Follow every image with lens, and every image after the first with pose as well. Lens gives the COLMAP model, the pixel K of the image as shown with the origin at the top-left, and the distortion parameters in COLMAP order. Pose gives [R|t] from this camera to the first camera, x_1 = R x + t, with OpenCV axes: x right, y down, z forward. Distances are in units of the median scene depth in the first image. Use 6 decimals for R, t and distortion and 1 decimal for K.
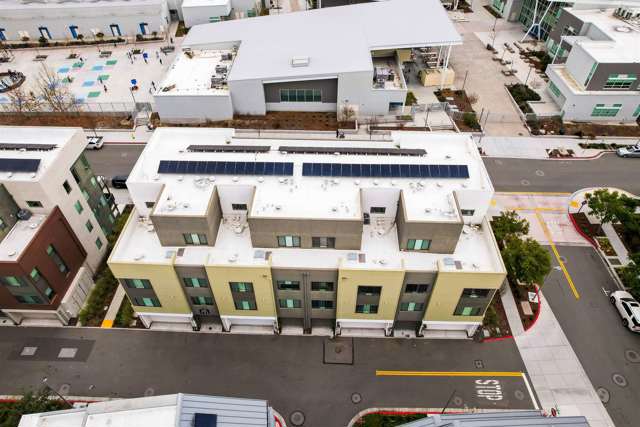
lens RADIAL K [[419.4, 0, 320.0], [0, 419.4, 213.5], [0, 0, 1]] dist [-0.070039, 0.065316]
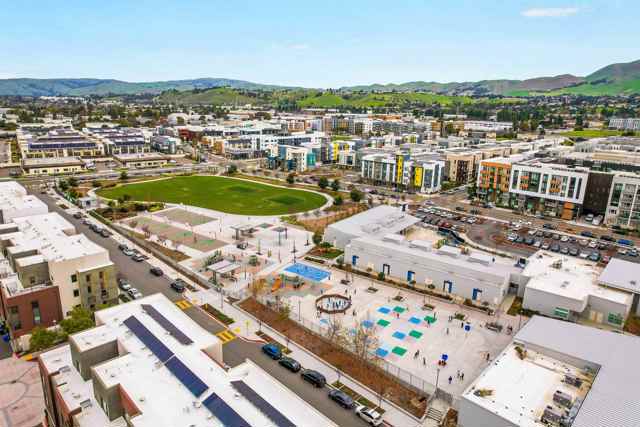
lens RADIAL K [[419.4, 0, 320.0], [0, 419.4, 213.5], [0, 0, 1]] dist [-0.070039, 0.065316]
pose [[0.724402, 0.196620, -0.660744, -0.135882], [-0.499974, 0.809729, -0.307189, -0.179626], [0.474624, 0.552883, 0.684874, 0.122855]]
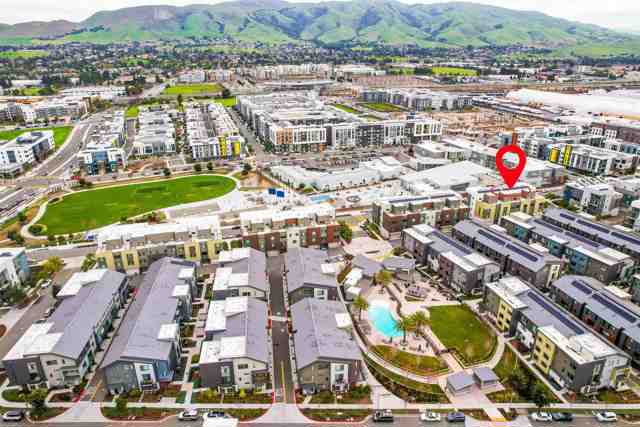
lens RADIAL K [[392.2, 0, 320.0], [0, 392.2, 213.5], [0, 0, 1]] dist [-0.063358, 0.047812]
pose [[0.958743, -0.118571, 0.258366, -1.949395], [0.206802, 0.914513, -0.347705, 0.762487], [-0.195052, 0.386790, 0.901304, -1.549110]]
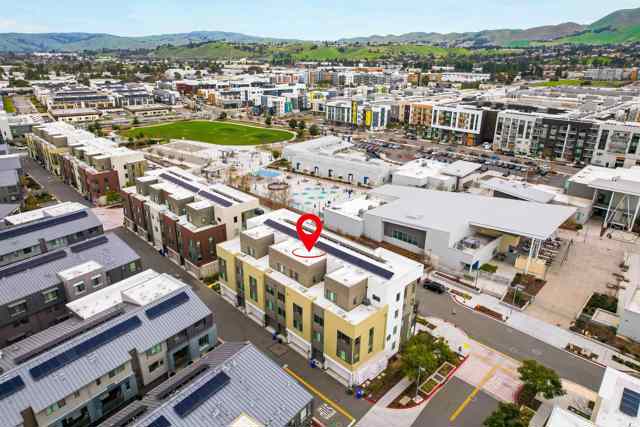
lens RADIAL K [[411.7, 0, 320.0], [0, 411.7, 213.5], [0, 0, 1]] dist [-0.068512, 0.059664]
pose [[0.729097, 0.258226, -0.633828, 0.595071], [-0.488435, 0.845040, -0.217574, 0.090124], [0.479427, 0.468216, 0.742243, -0.200141]]
